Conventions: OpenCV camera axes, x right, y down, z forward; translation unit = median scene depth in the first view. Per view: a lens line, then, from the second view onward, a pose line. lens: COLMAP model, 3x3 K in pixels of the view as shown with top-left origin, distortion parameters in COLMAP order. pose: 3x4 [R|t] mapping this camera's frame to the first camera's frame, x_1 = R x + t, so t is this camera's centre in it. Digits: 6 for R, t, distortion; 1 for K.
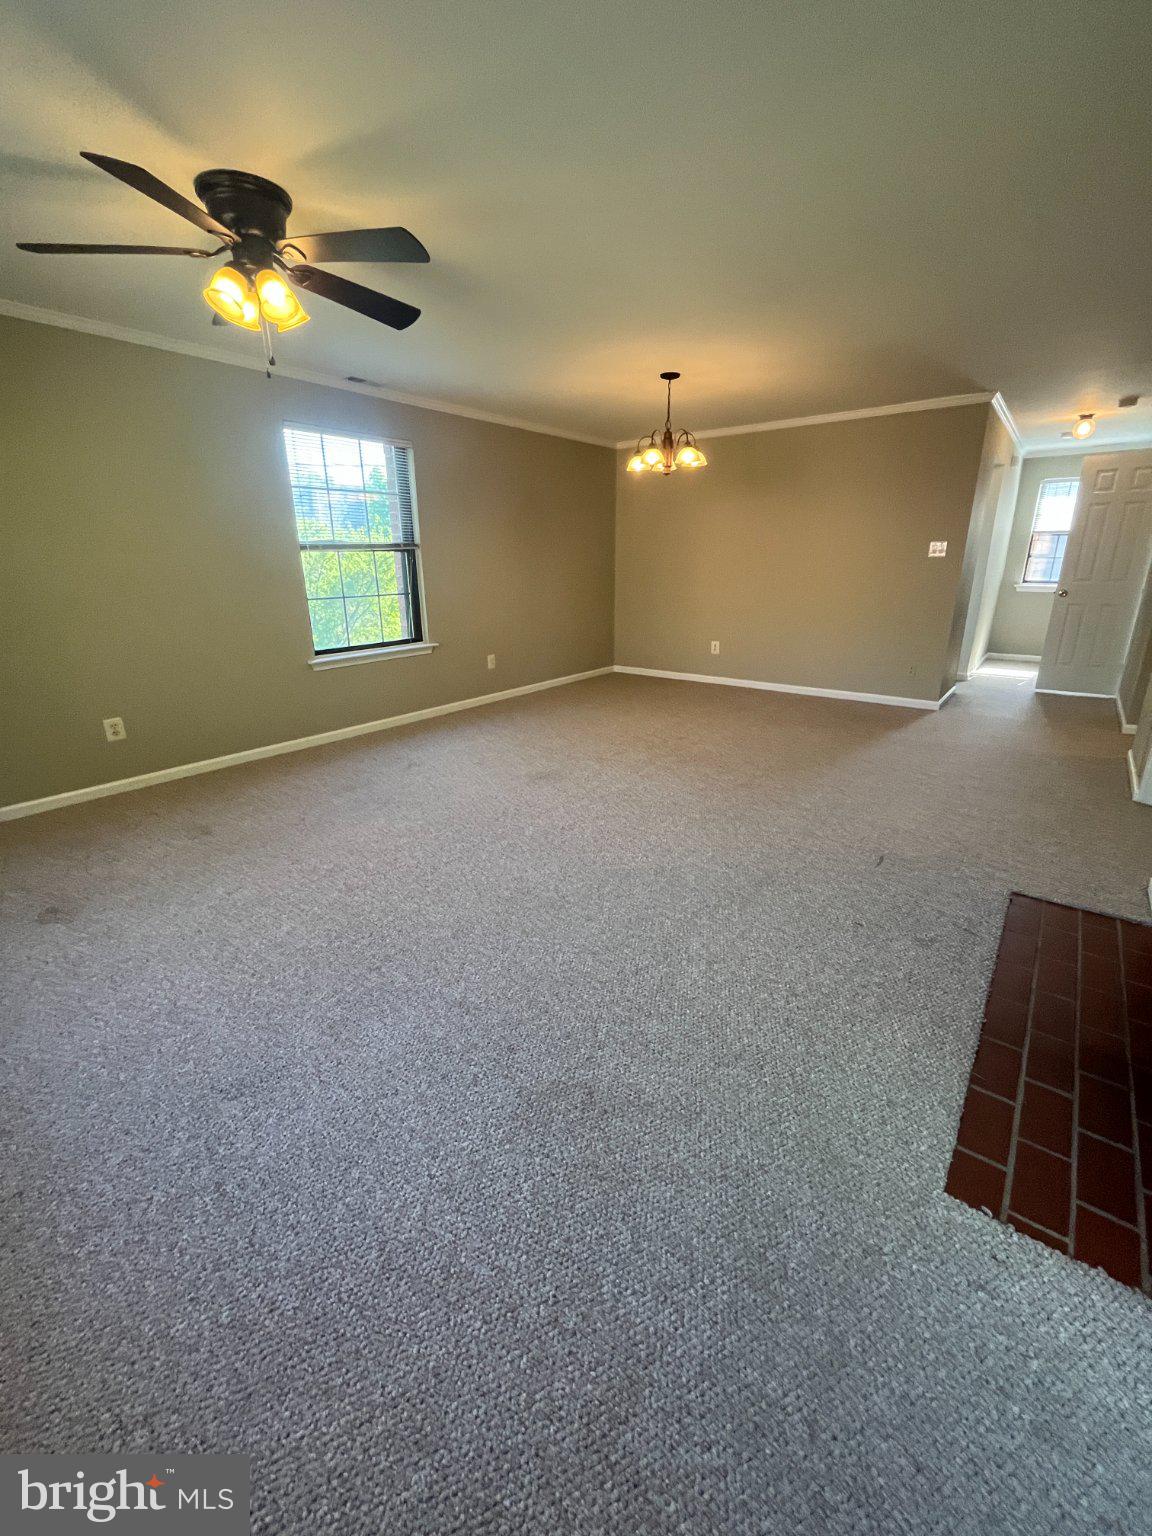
lens RADIAL K [[624.8, 0, 581.2], [0, 624.8, 751.2], [0, 0, 1]] dist [0.062868, 0.000056]
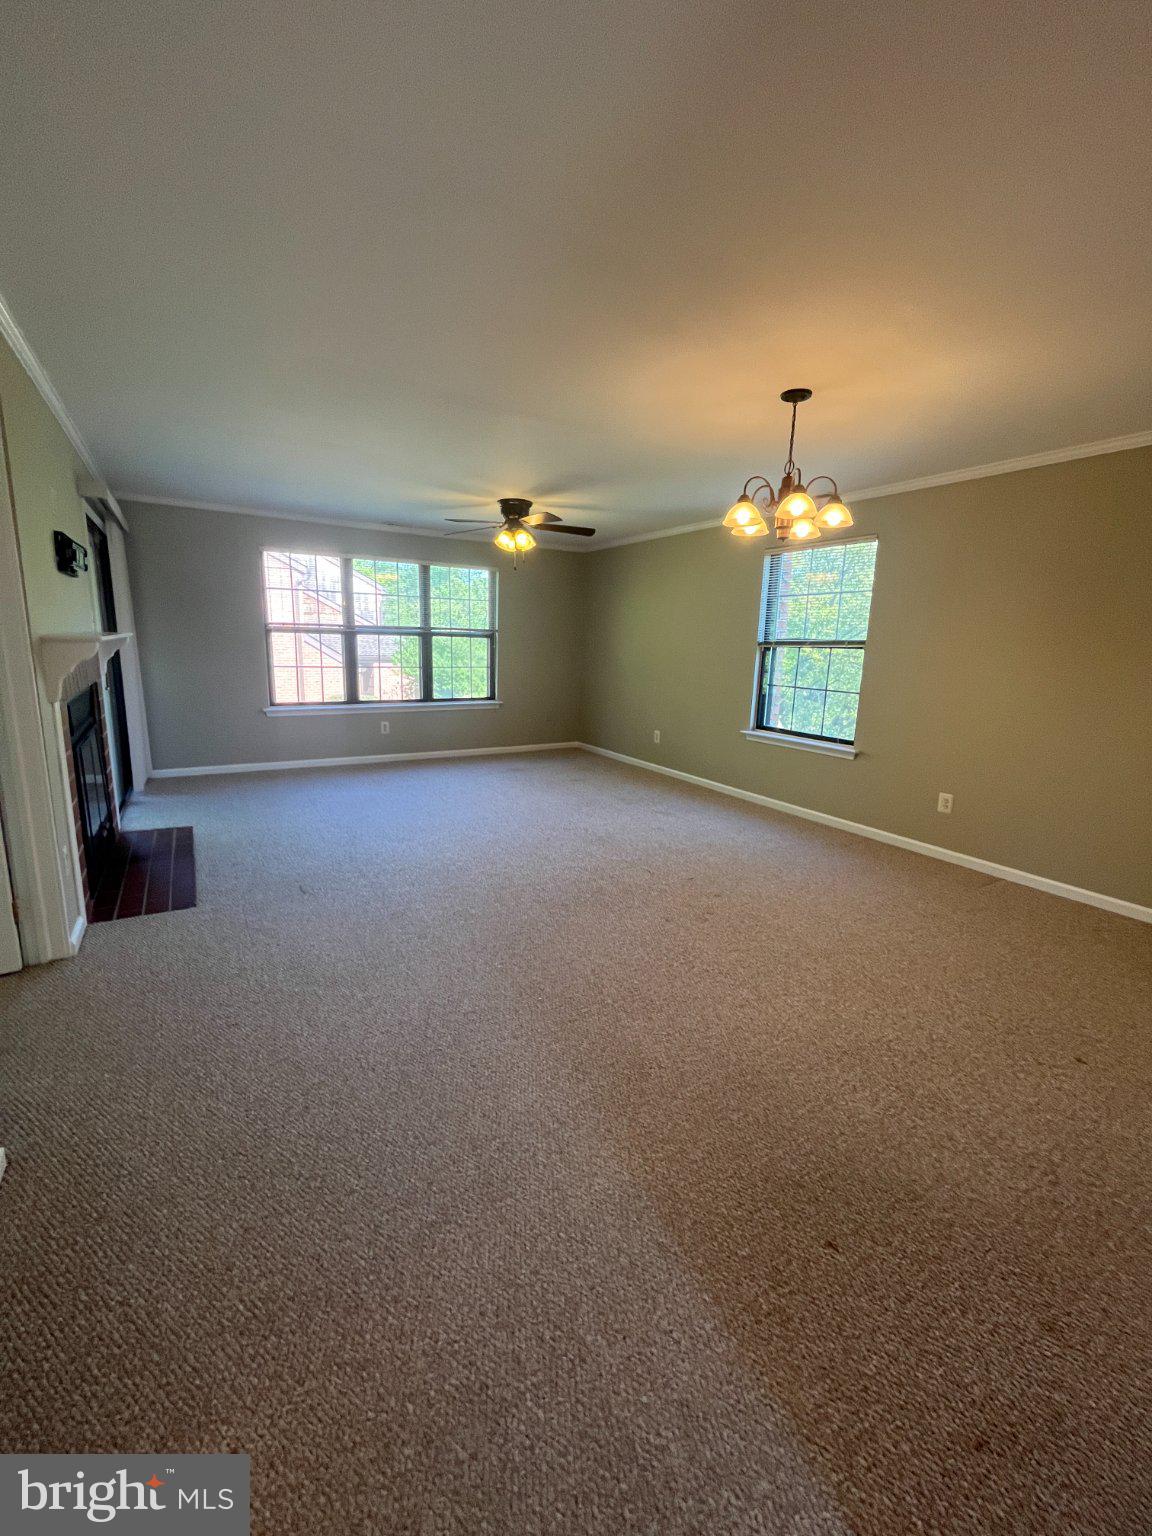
lens RADIAL K [[628.1, 0, 578.2], [0, 628.1, 764.9], [0, 0, 1]] dist [-0.002789, 0.000433]
pose [[-0.359368, 0.170886, -0.917416, 0.885314], [-0.308272, 0.906163, 0.289545, -0.358187], [0.880808, 0.386867, -0.272967, 1.133454]]
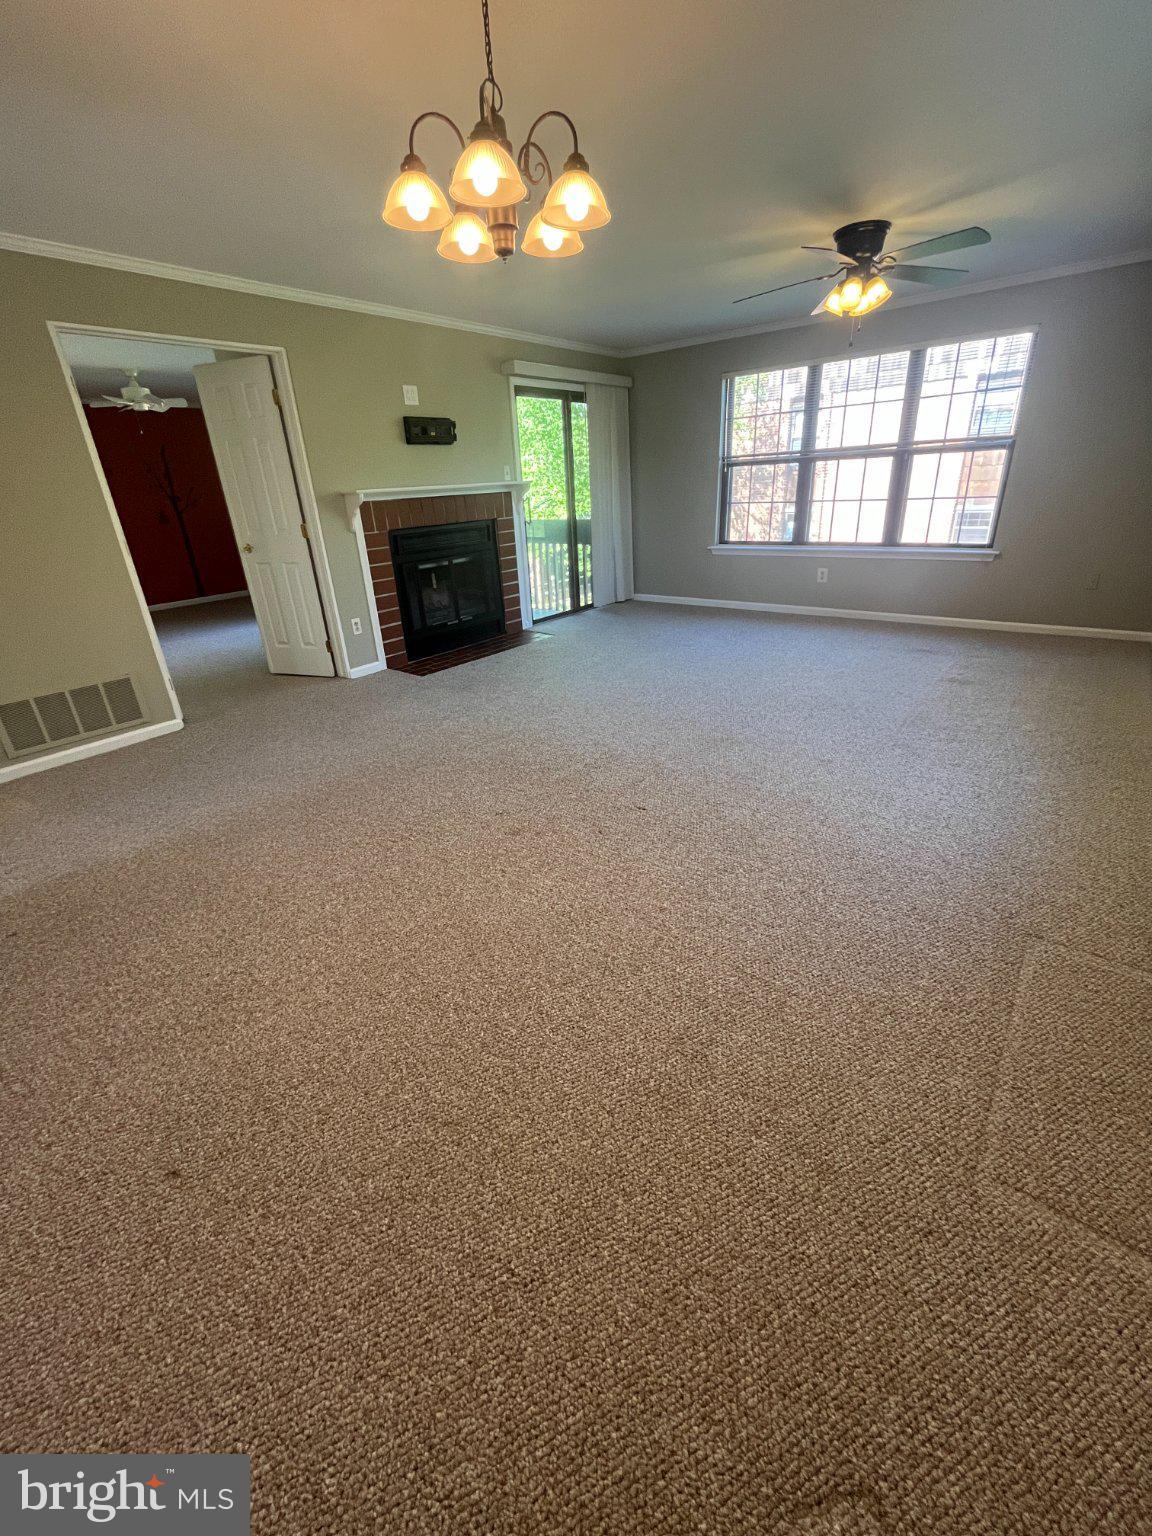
lens RADIAL K [[628.1, 0, 578.2], [0, 628.1, 764.9], [0, 0, 1]] dist [-0.002789, 0.000433]
pose [[-0.998382, 0.040350, 0.040074, 0.094742], [0.056802, 0.741580, 0.668455, -0.479358], [-0.002746, 0.669650, -0.742672, 1.544071]]
